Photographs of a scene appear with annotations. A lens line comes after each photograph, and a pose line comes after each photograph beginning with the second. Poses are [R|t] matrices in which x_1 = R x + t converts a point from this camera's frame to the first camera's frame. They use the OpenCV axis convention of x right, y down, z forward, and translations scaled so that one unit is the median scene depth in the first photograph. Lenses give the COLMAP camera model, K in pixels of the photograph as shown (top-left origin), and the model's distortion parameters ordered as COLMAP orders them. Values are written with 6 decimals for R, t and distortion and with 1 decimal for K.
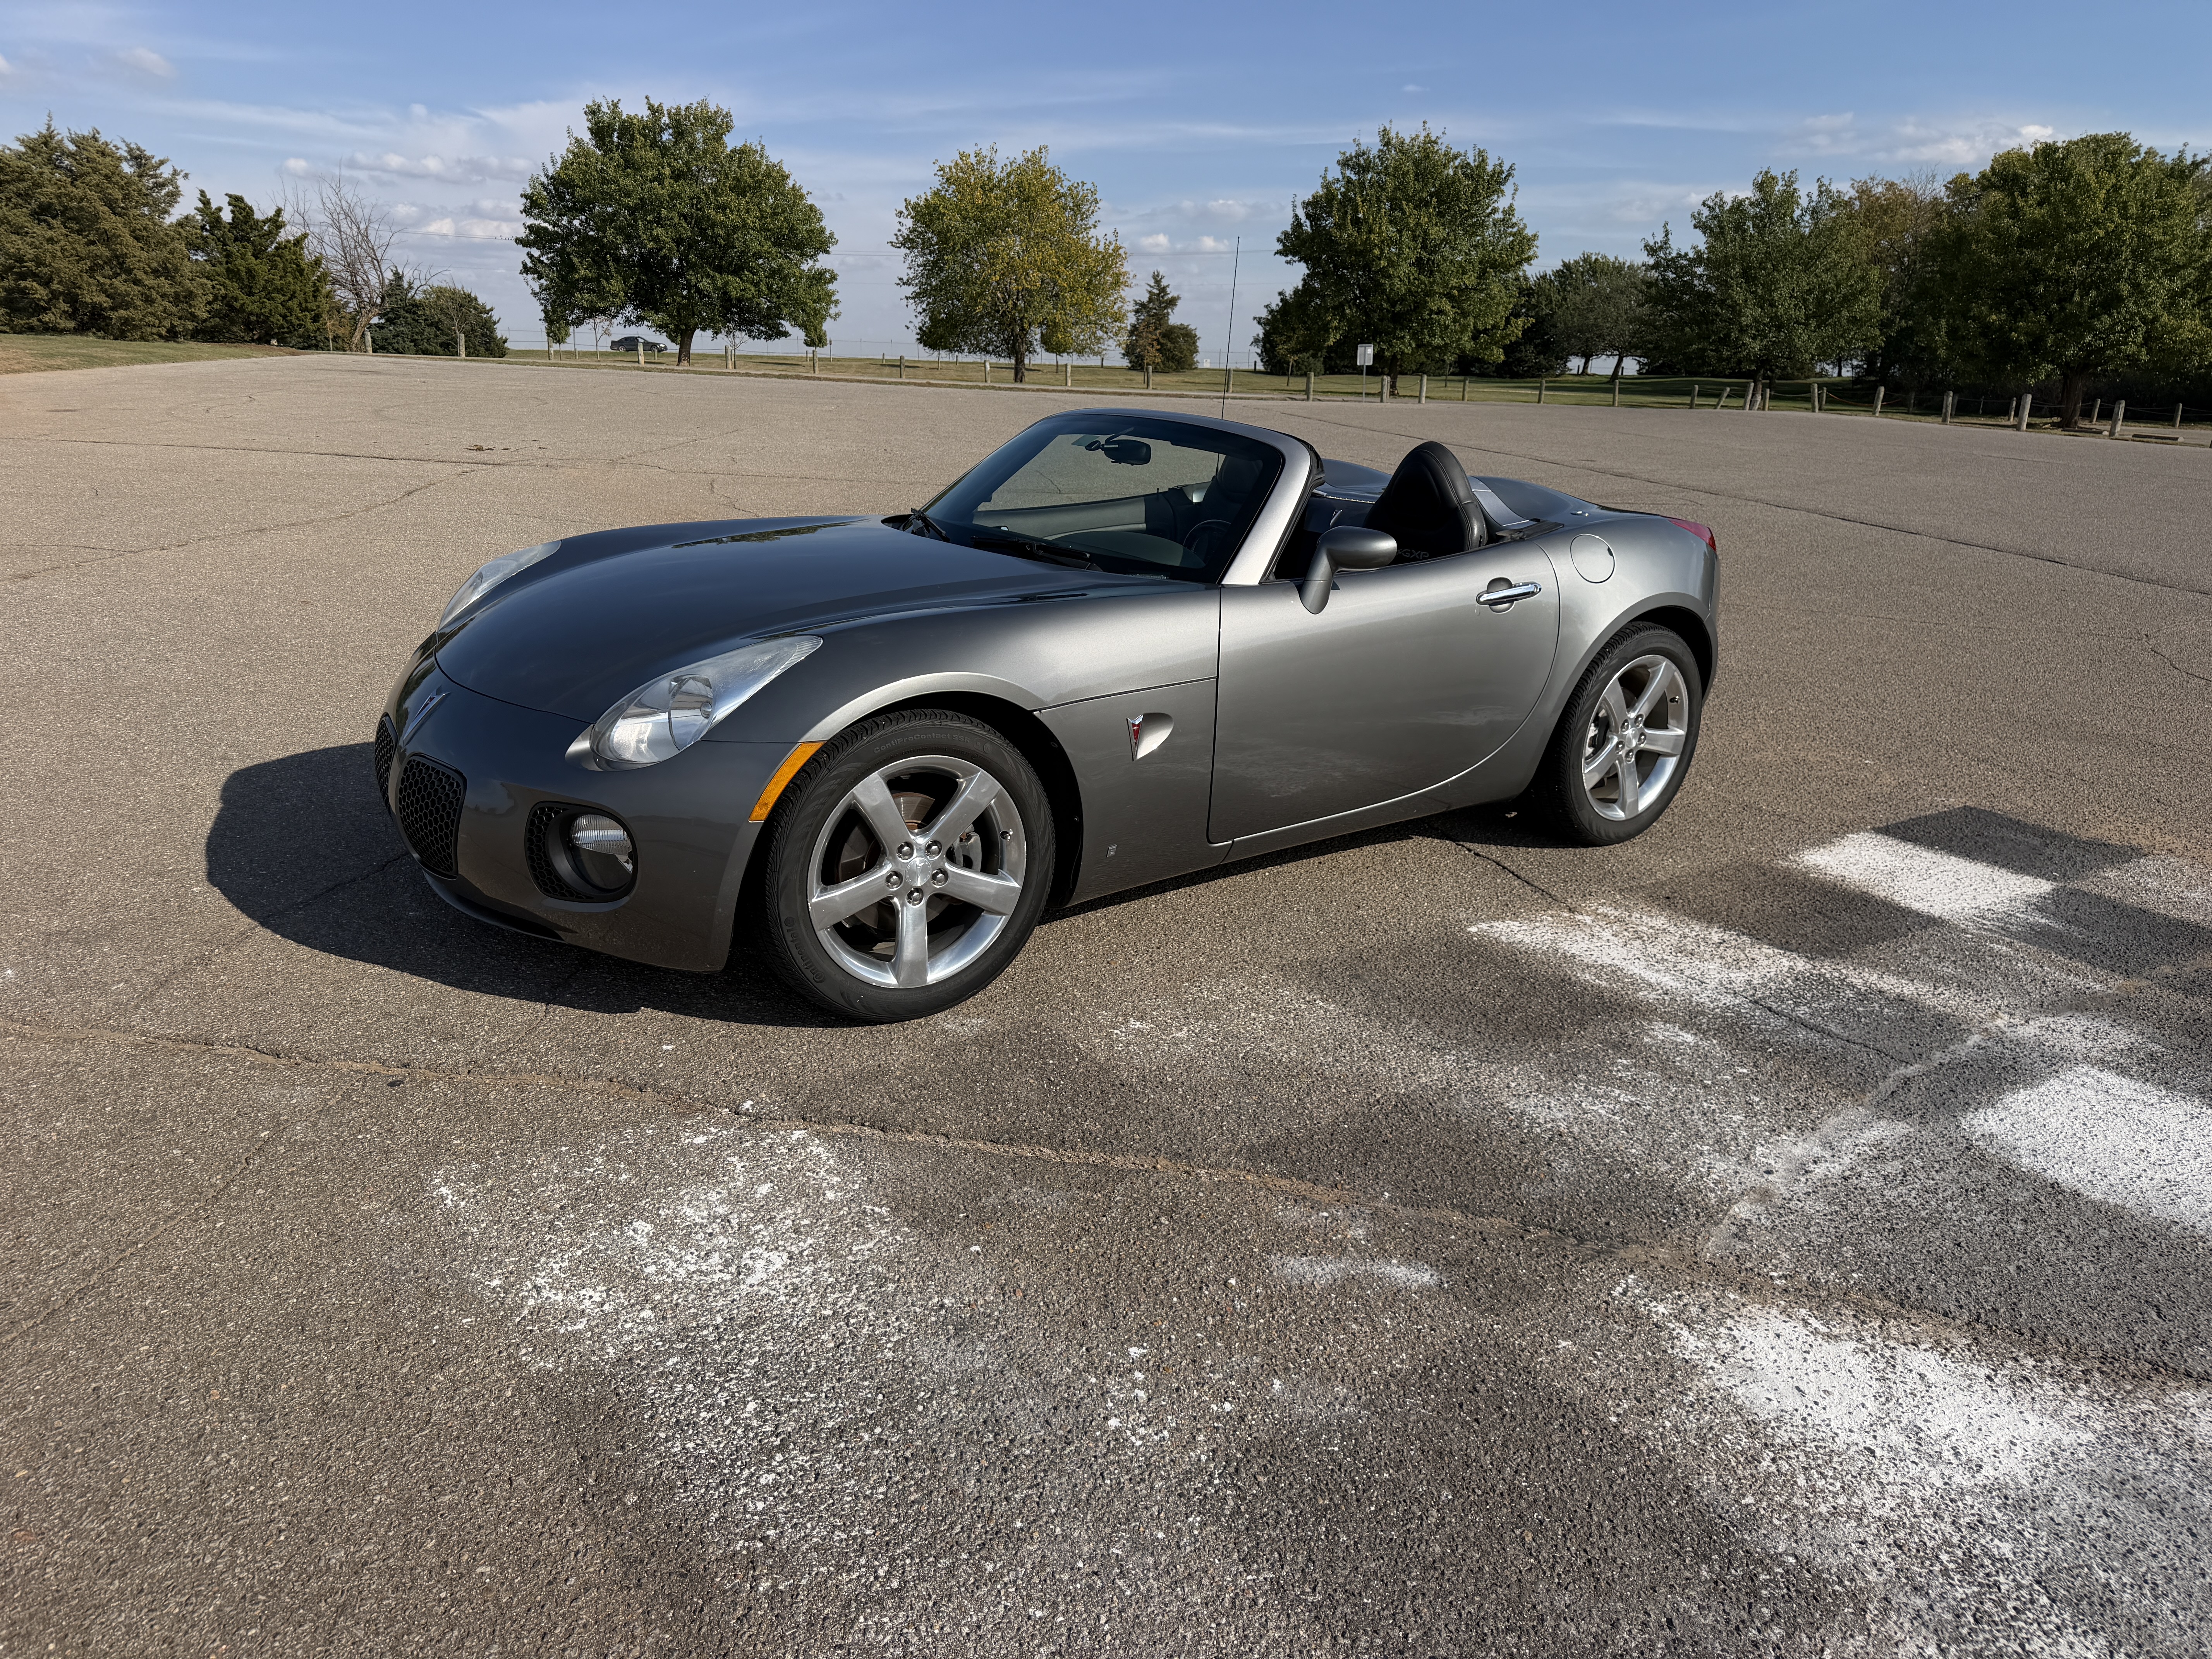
lens RADIAL K [[1575.5, 0, 1102.9], [0, 1575.5, 819.3], [0, 0, 1]] dist [0.022428, -0.032497]
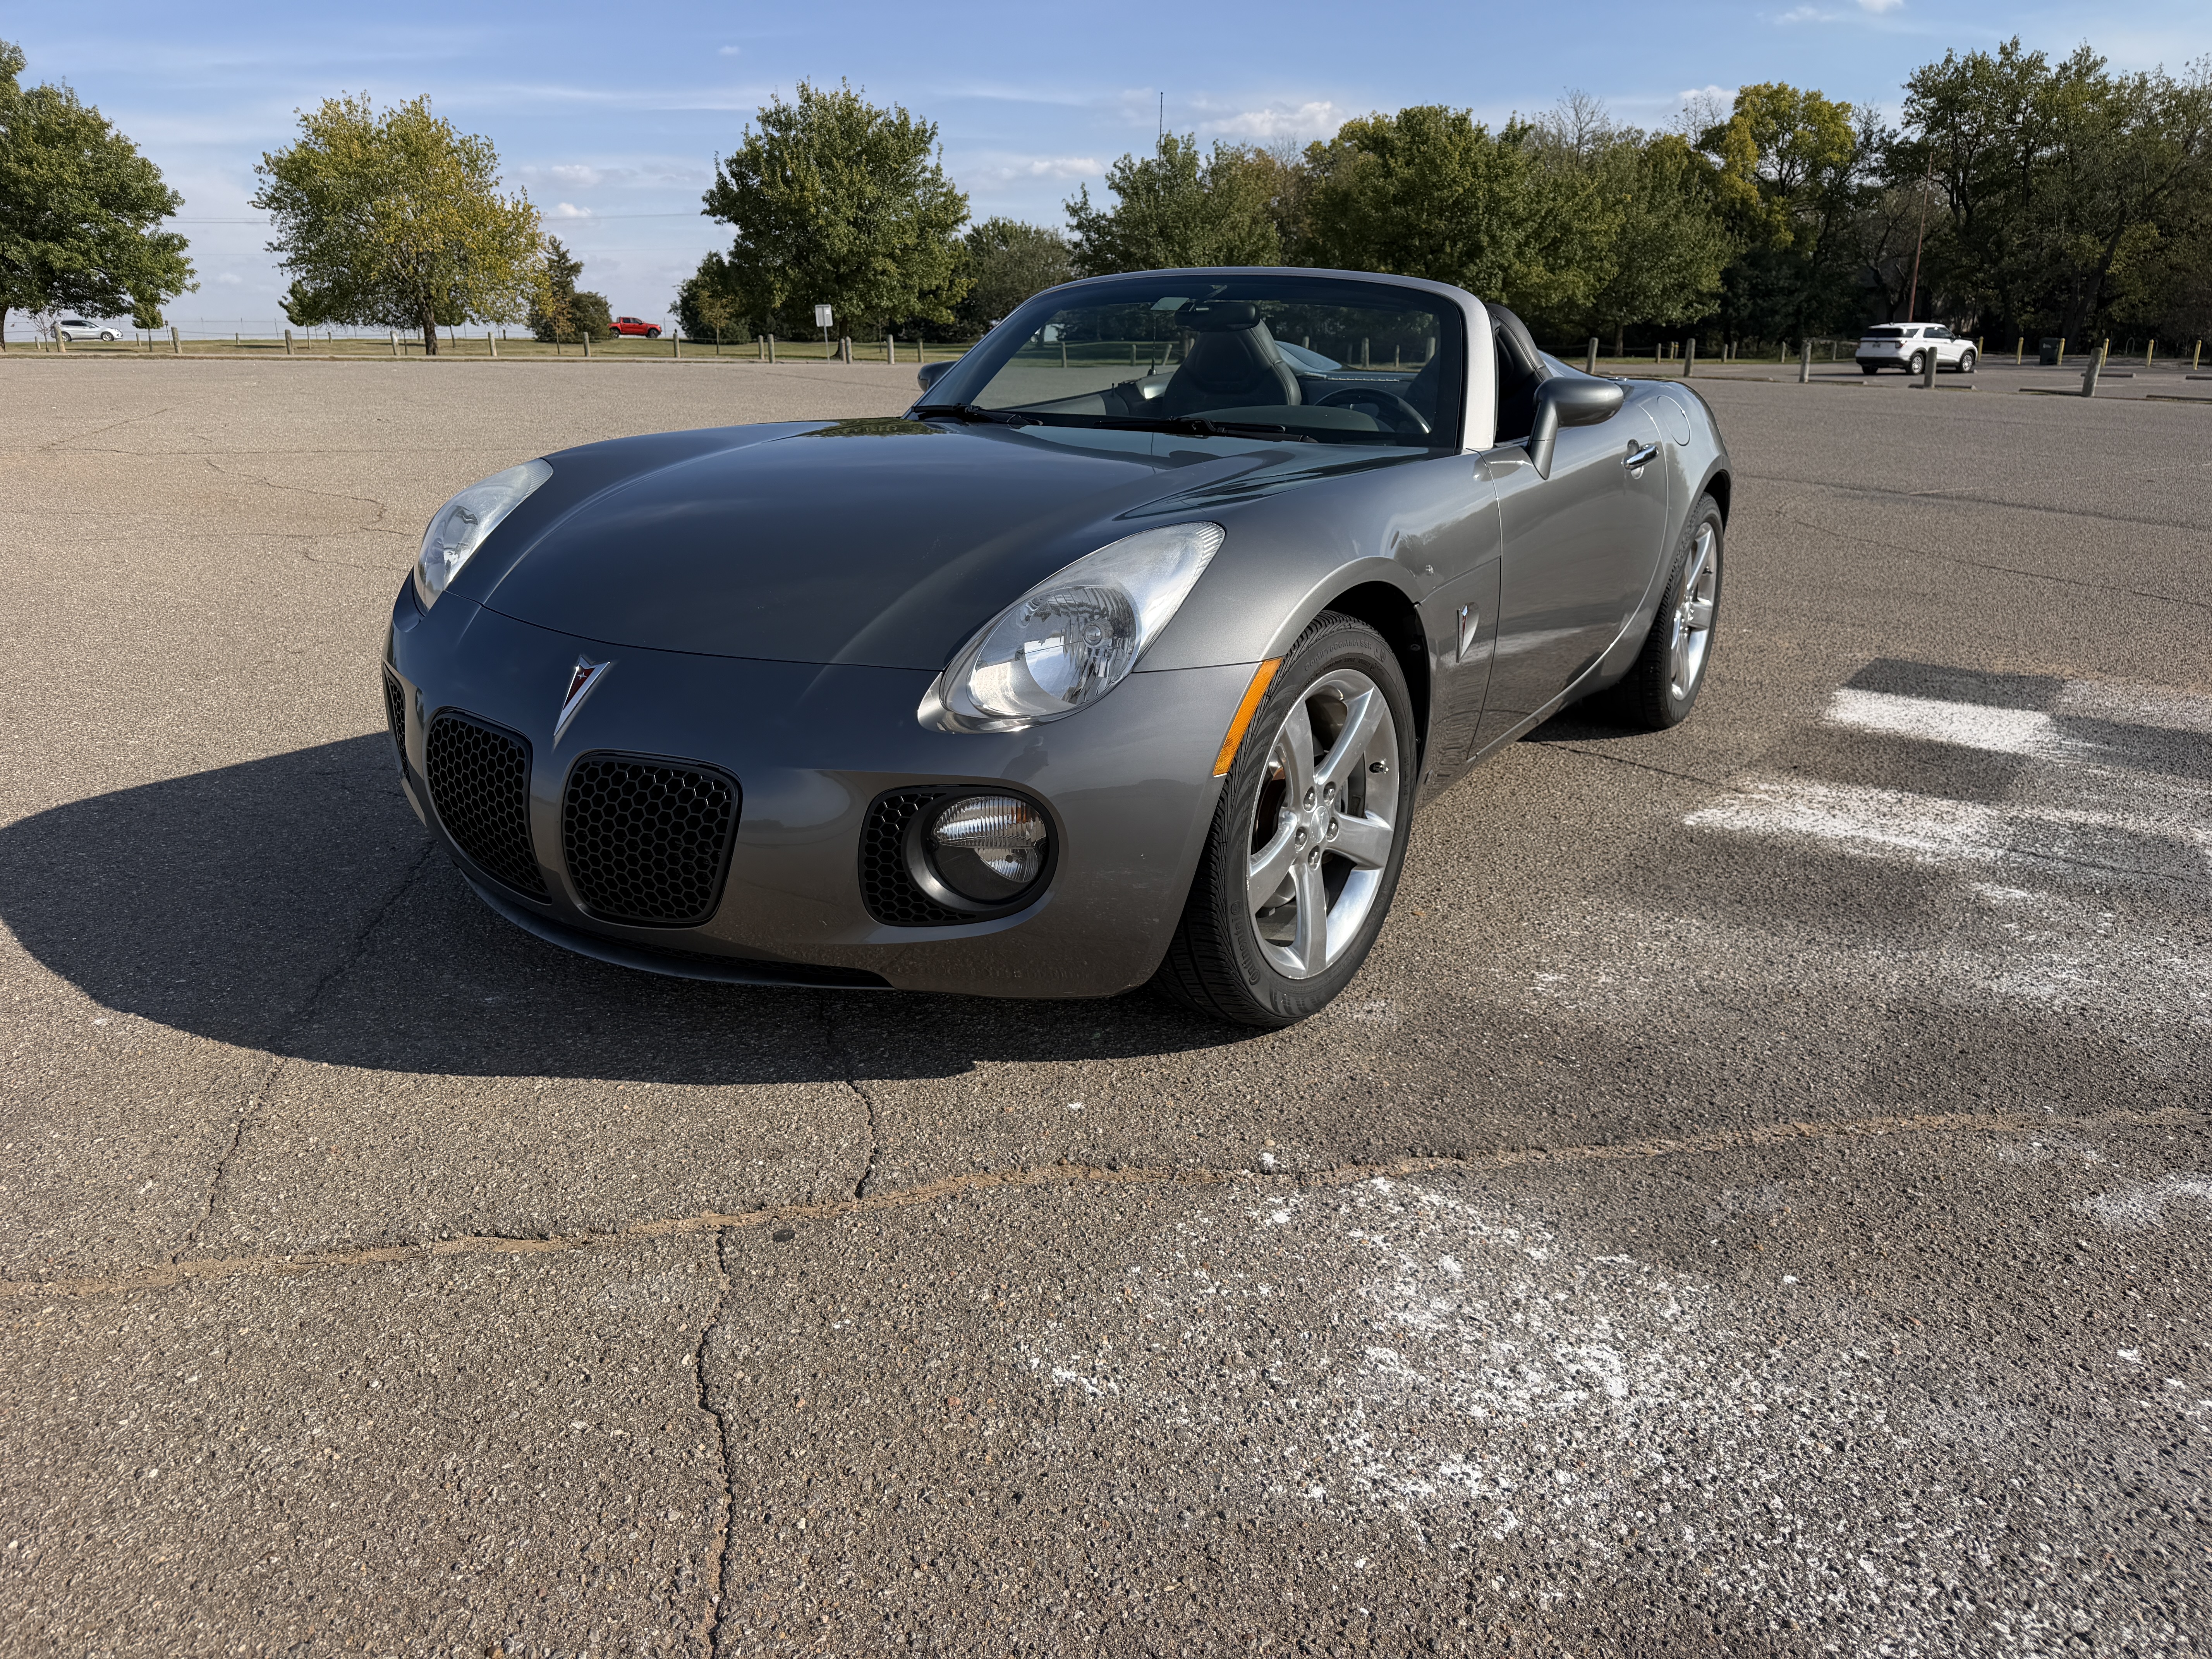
lens RADIAL K [[1575.5, 0, 1121.9], [0, 1575.5, 816.8], [0, 0, 1]] dist [0.022428, -0.032497]
pose [[0.931888, -0.131749, 0.337976, -0.039988], [0.126326, 0.991257, 0.038095, -0.001013], [-0.340040, 0.007195, 0.940383, 0.025983]]
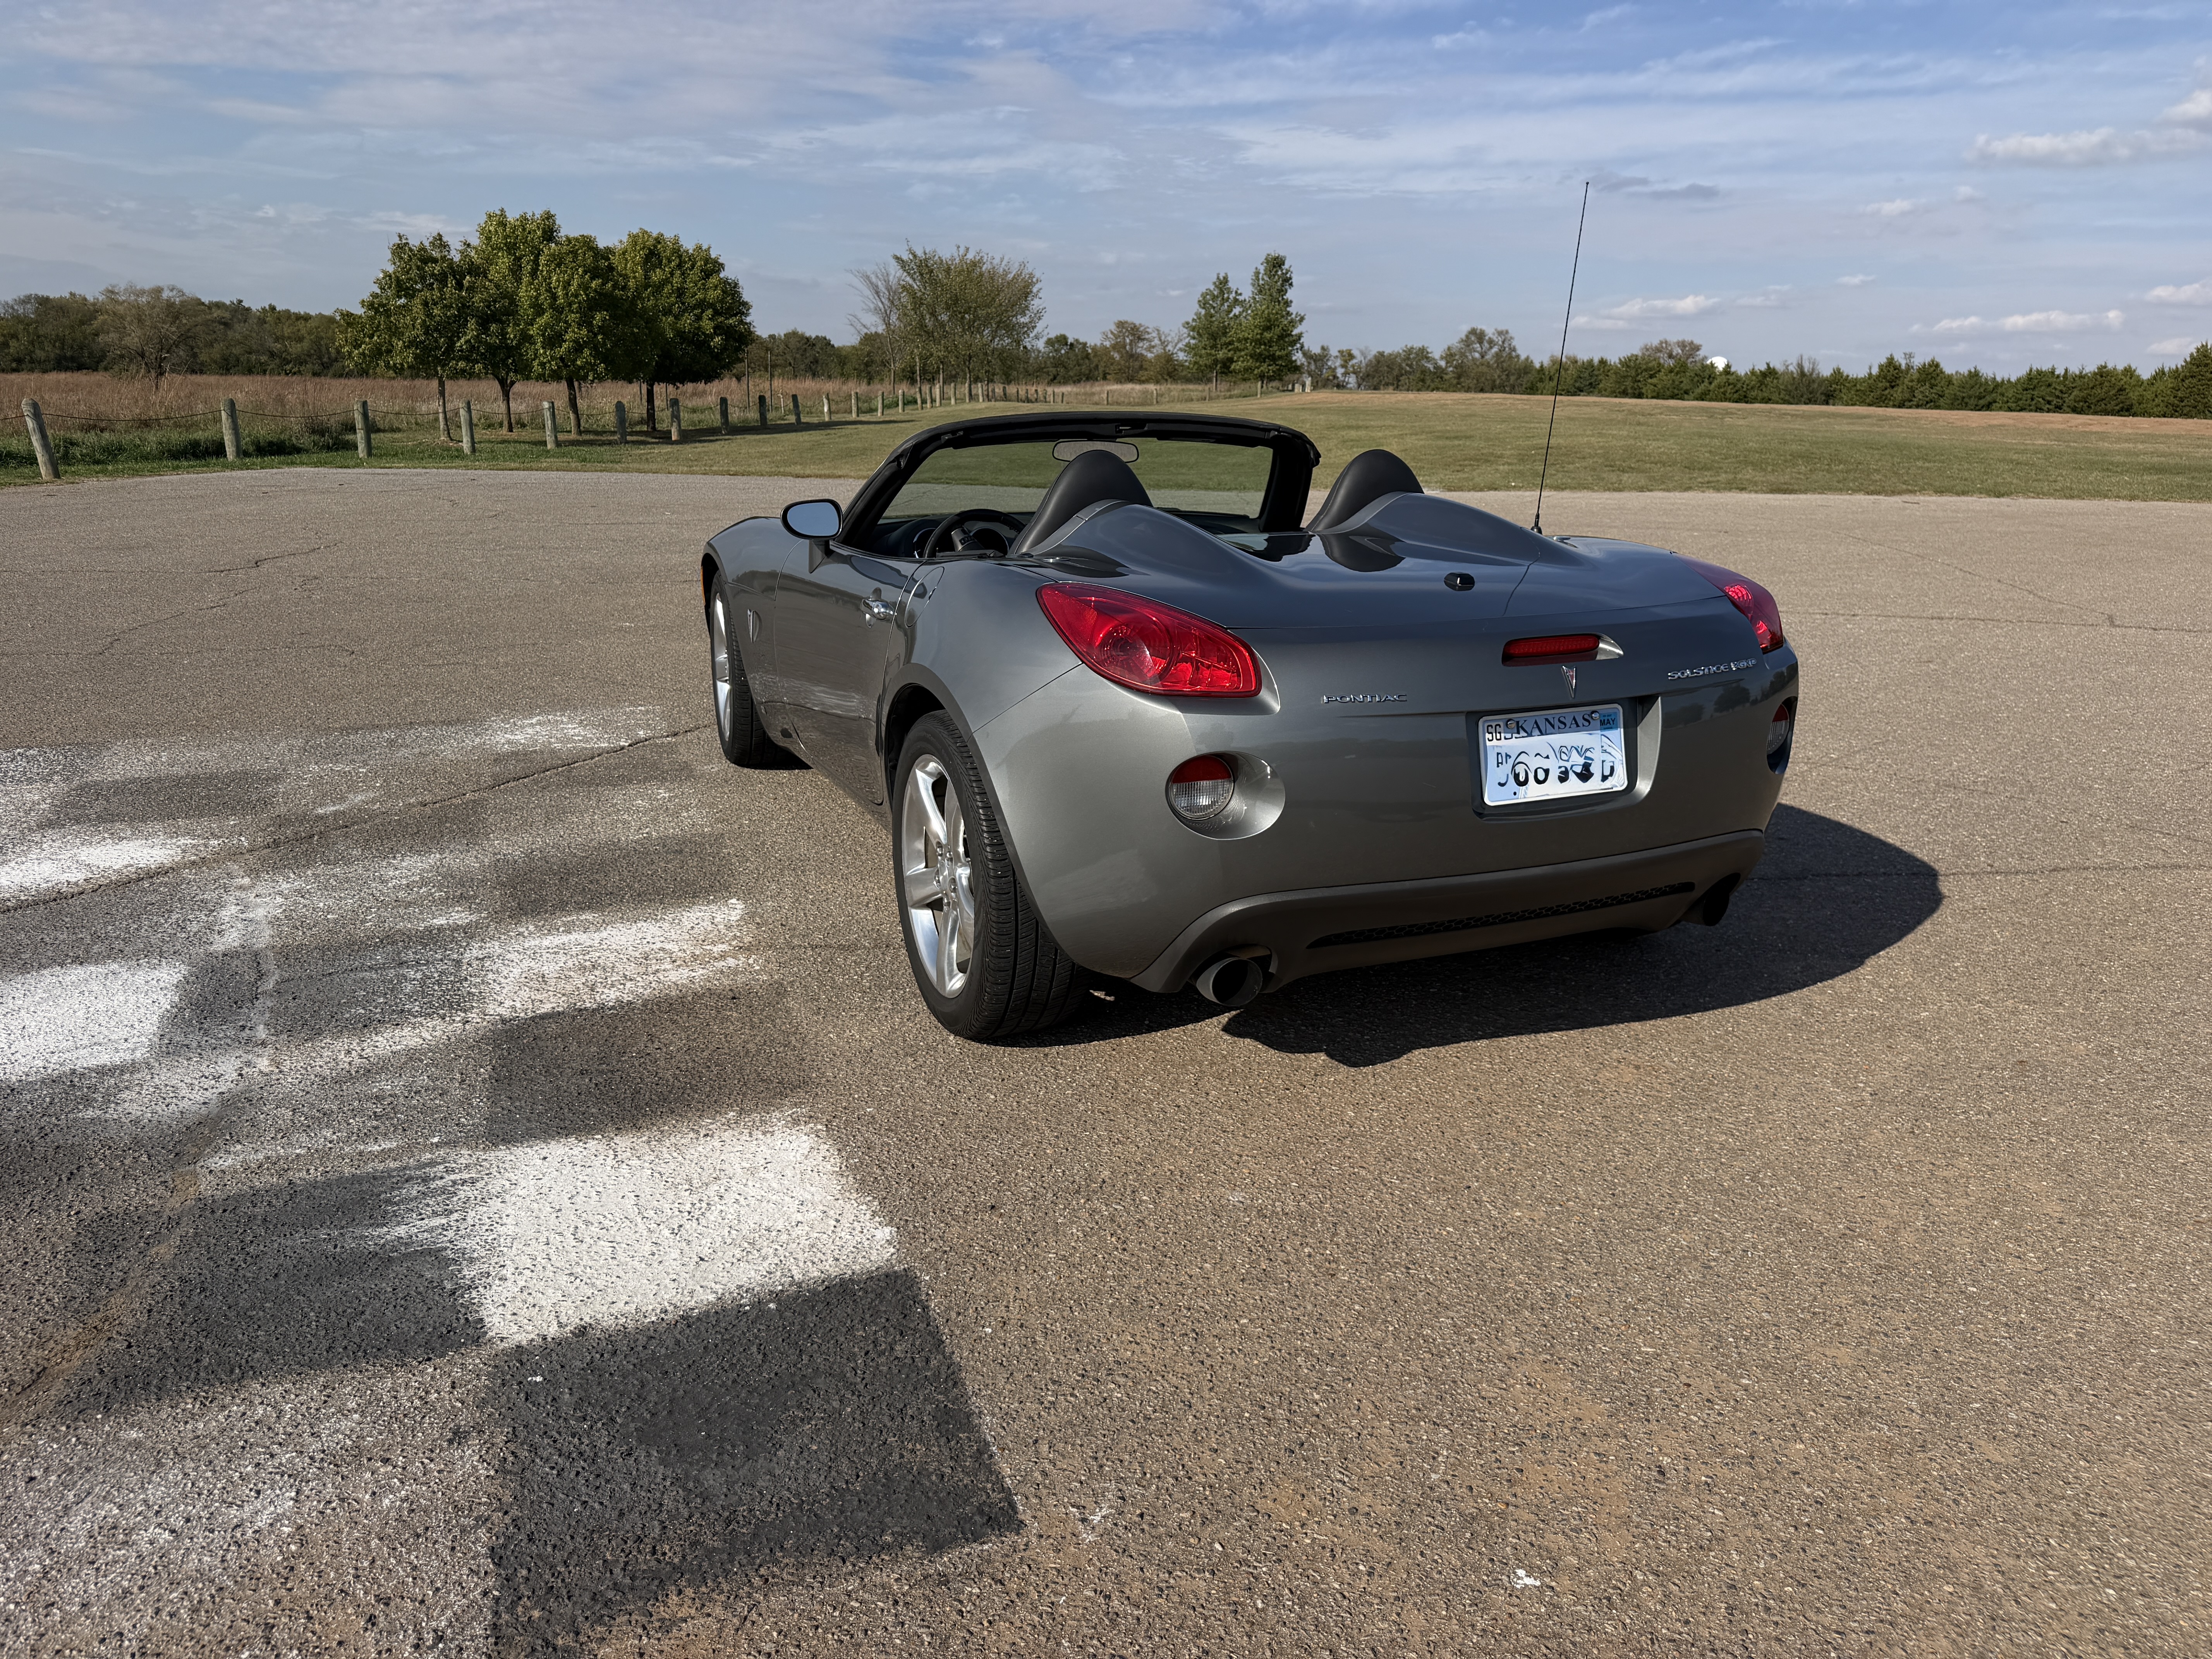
lens RADIAL K [[1575.5, 0, 1113.8], [0, 1575.5, 837.9], [0, 0, 1]] dist [0.022428, -0.032497]
pose [[-0.234425, 0.229458, -0.944666, 0.116429], [-0.309093, 0.903724, 0.296216, -0.035247], [0.921687, 0.361430, -0.140931, 0.141020]]
